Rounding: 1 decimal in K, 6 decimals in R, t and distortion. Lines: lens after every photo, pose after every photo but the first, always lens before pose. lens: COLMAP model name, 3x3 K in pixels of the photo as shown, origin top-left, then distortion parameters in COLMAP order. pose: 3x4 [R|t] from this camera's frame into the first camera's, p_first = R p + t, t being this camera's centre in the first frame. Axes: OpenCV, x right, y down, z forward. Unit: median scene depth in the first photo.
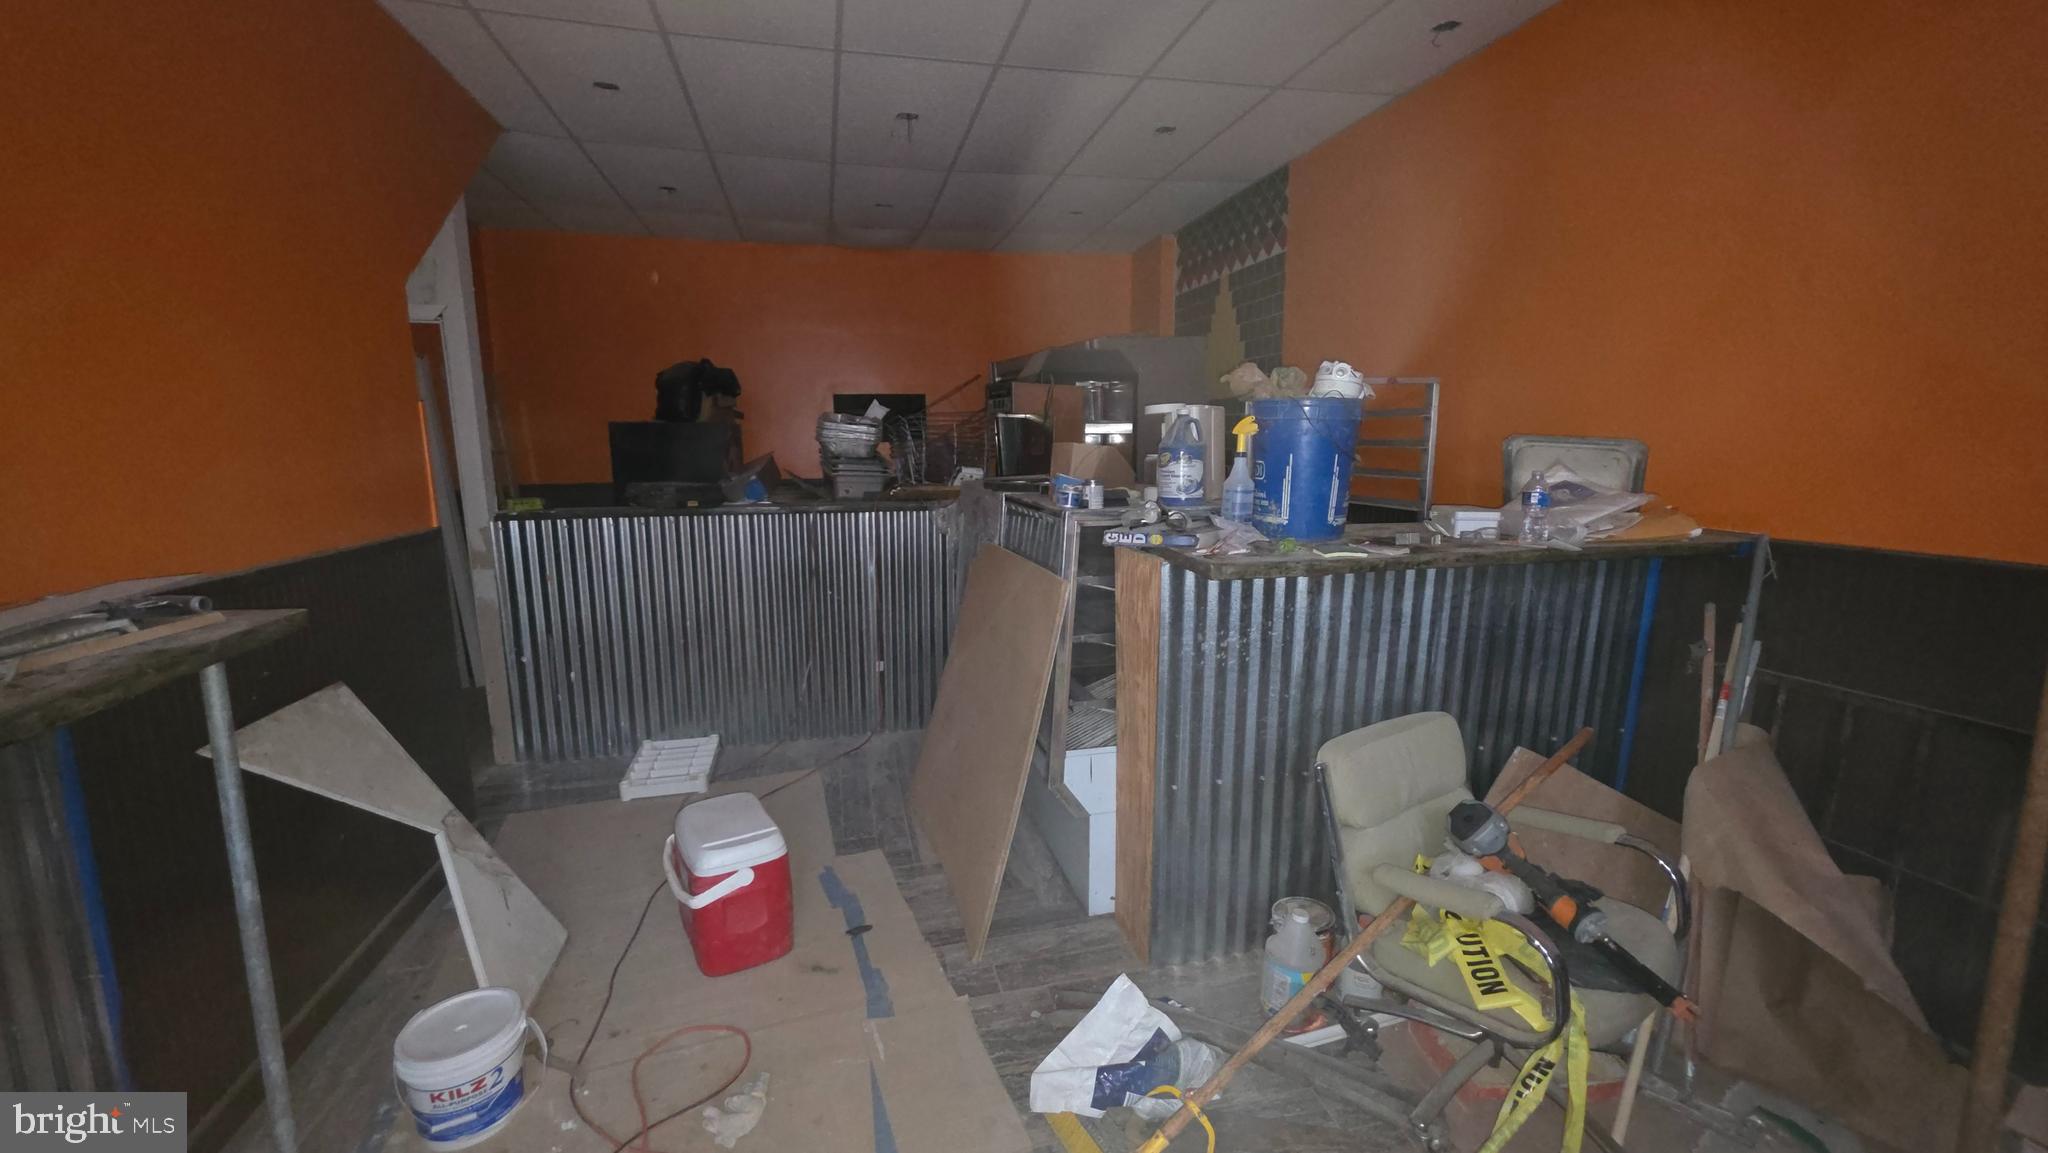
lens RADIAL K [[815.5, 0, 1015.3], [0, 815.5, 574.2], [0, 0, 1]] dist [0.001842, 0.000362]
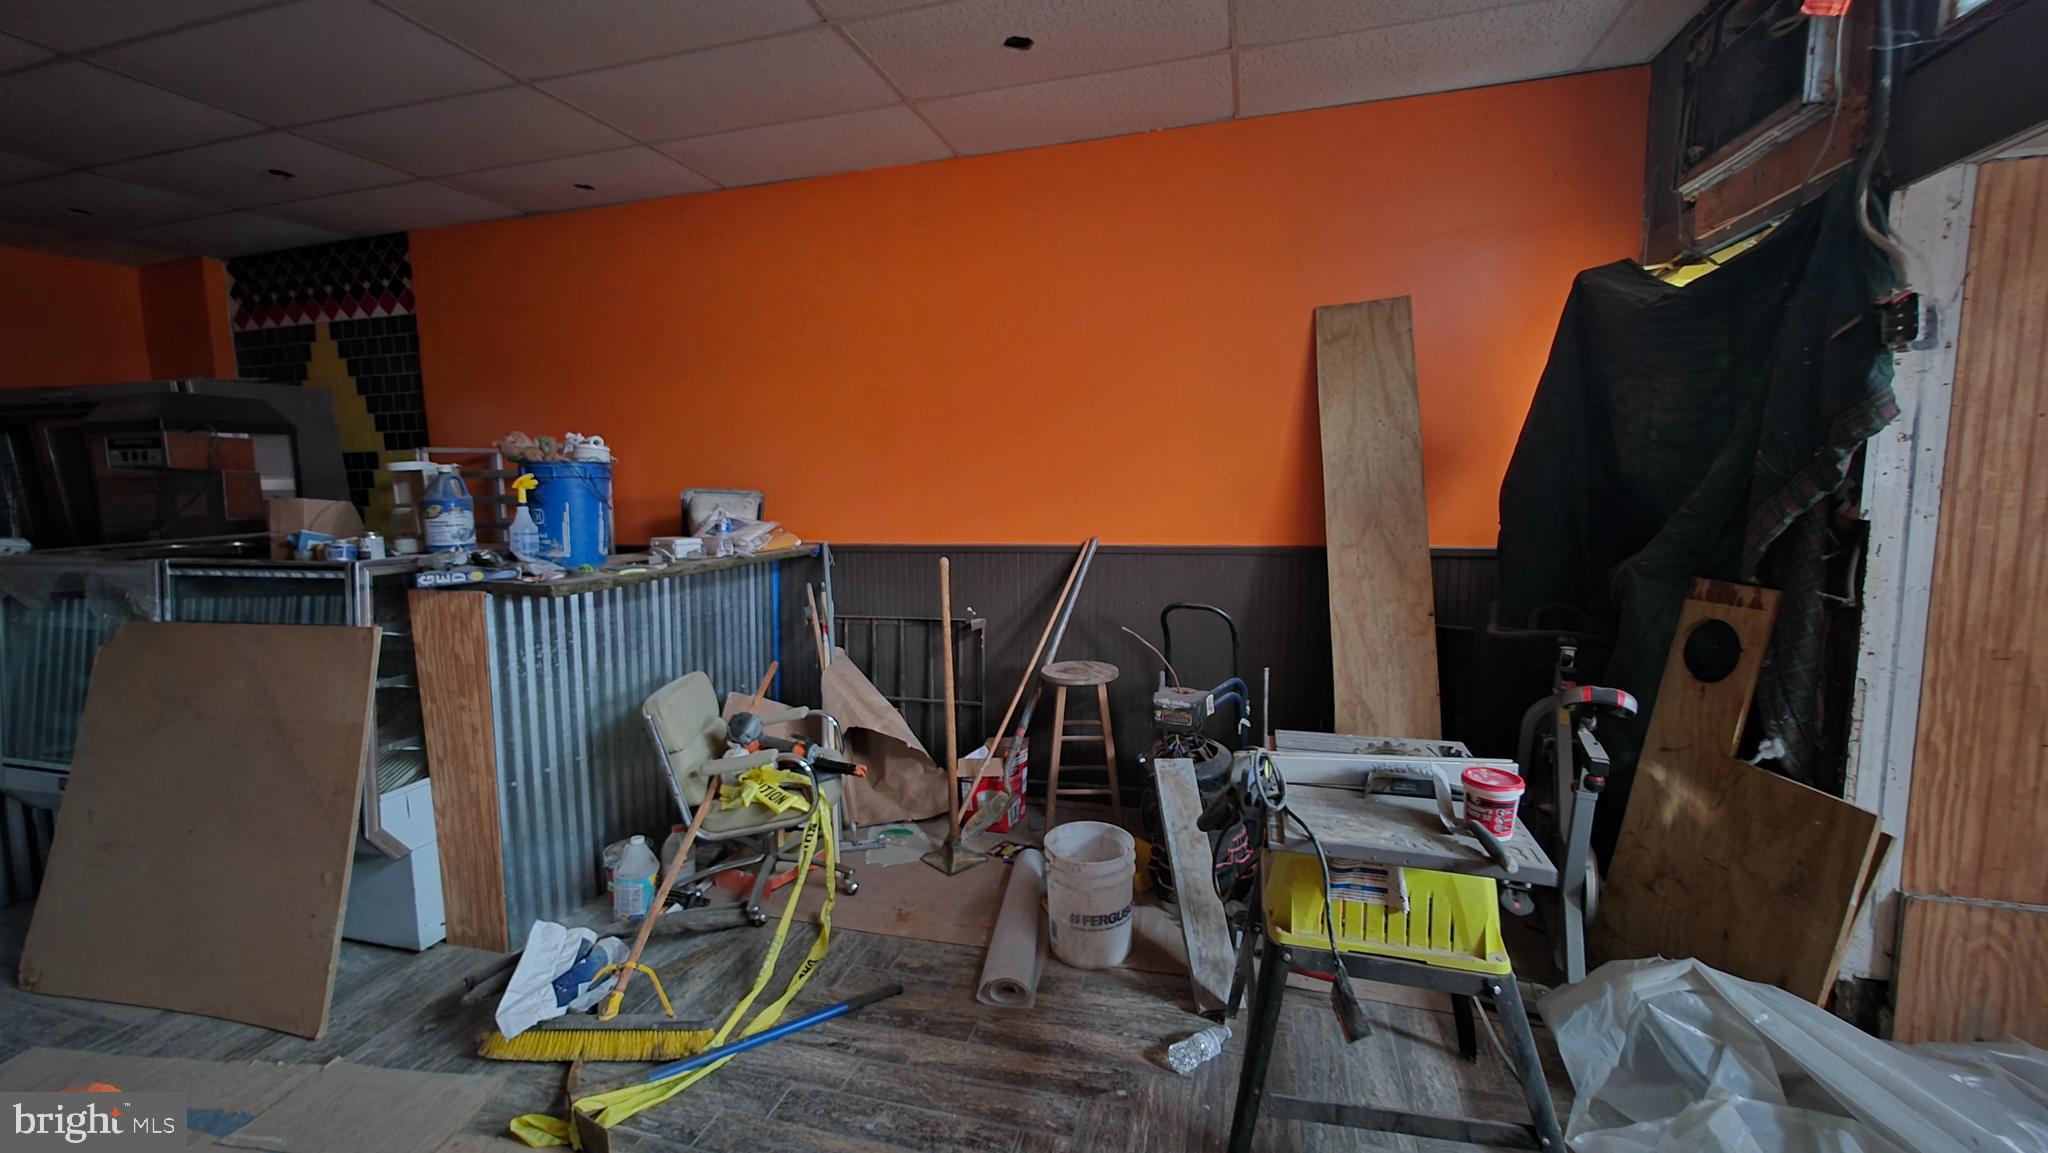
lens RADIAL K [[815.5, 0, 1024.7], [0, 815.5, 572.6], [0, 0, 1]] dist [0.001842, 0.000362]
pose [[0.483414, -0.095701, 0.870145, -0.444337], [0.156764, 0.987402, 0.021506, 0.048875], [-0.861241, 0.126011, 0.492326, -0.257634]]
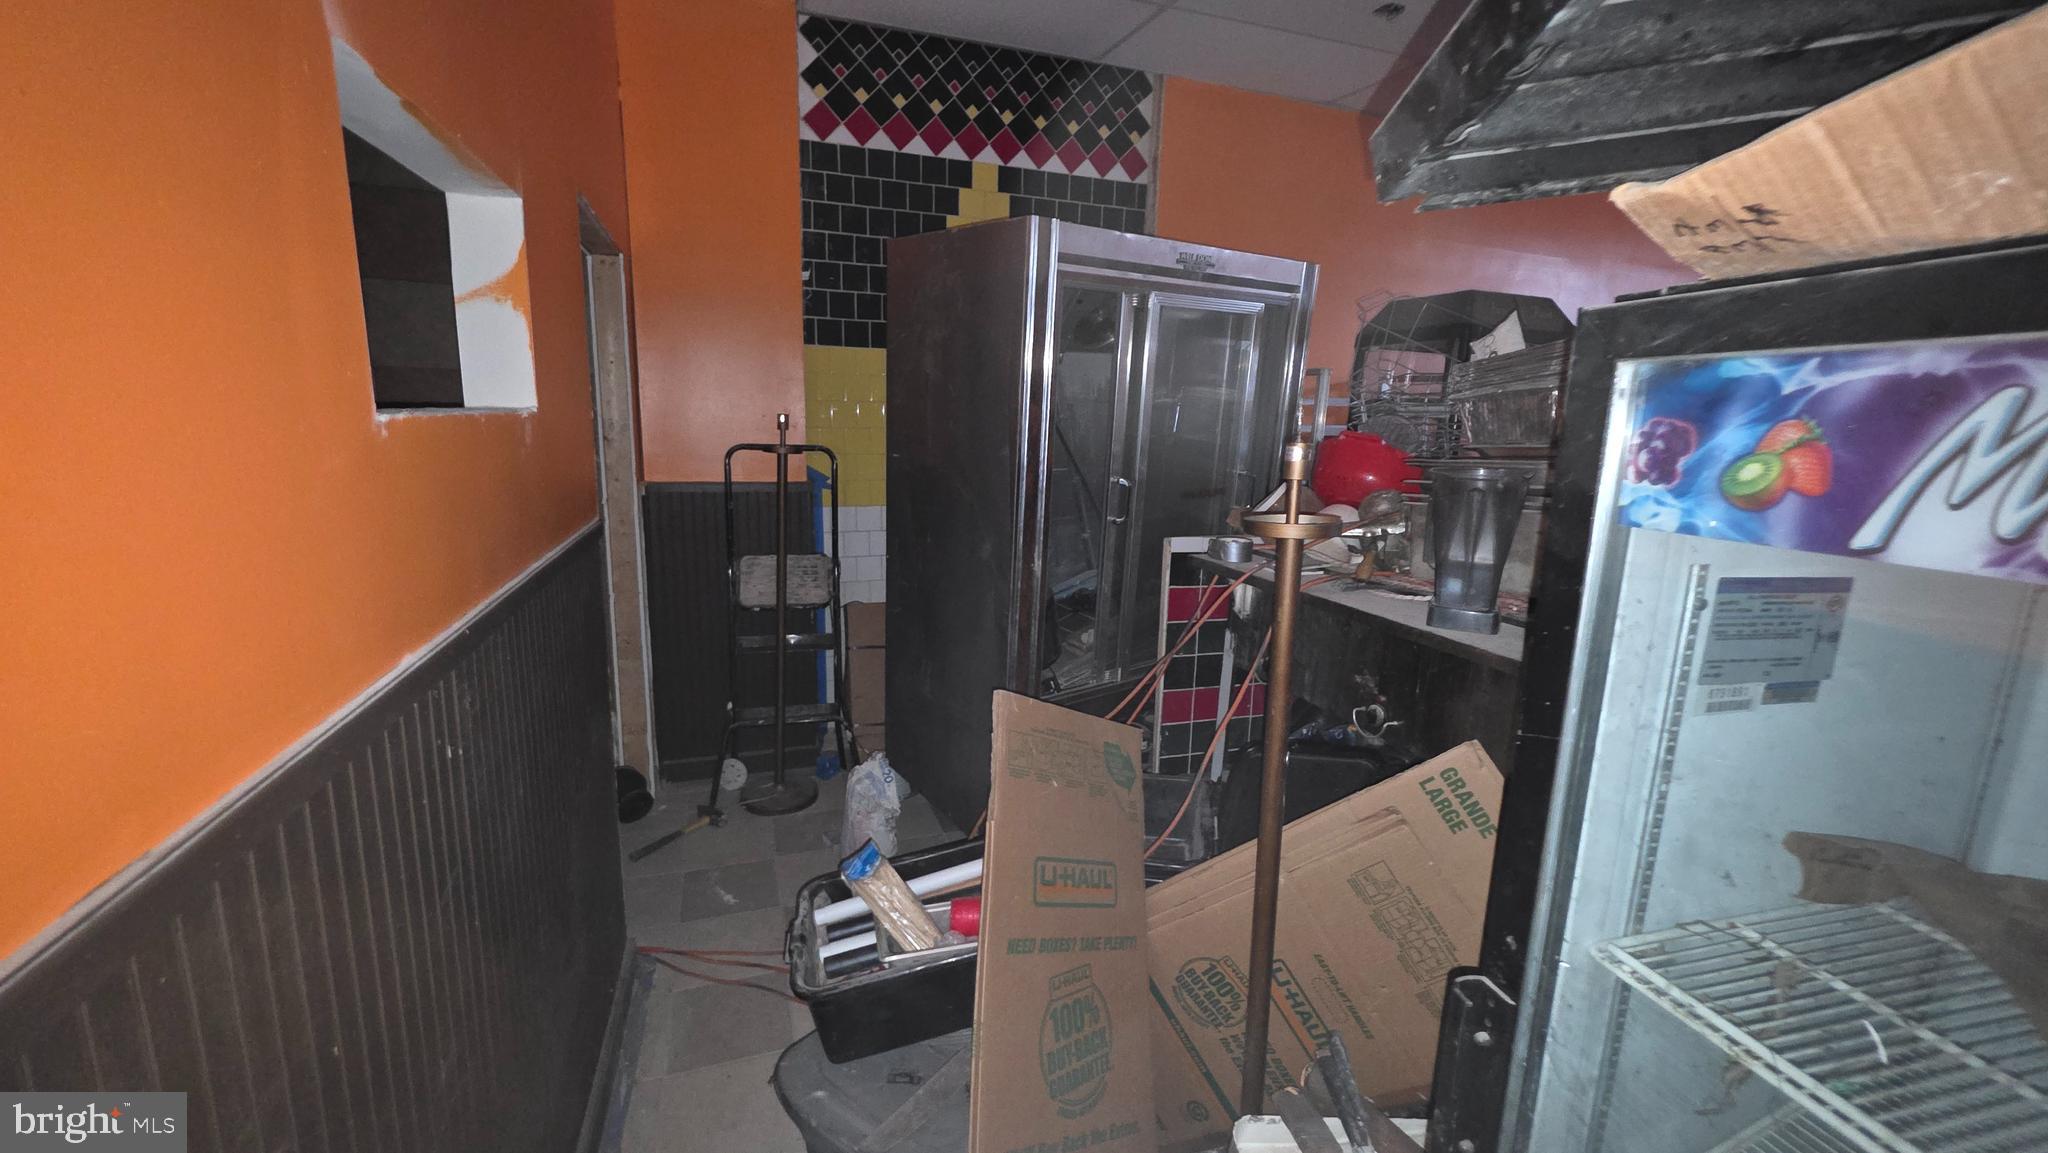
lens RADIAL K [[815.5, 0, 1032.4], [0, 815.5, 571.0], [0, 0, 1]] dist [0.001842, 0.000362]
pose [[-0.105203, -0.185408, 0.977014, -0.993972], [0.130977, 0.971324, 0.198431, -0.404382], [-0.985788, 0.148842, -0.077902, 2.433376]]
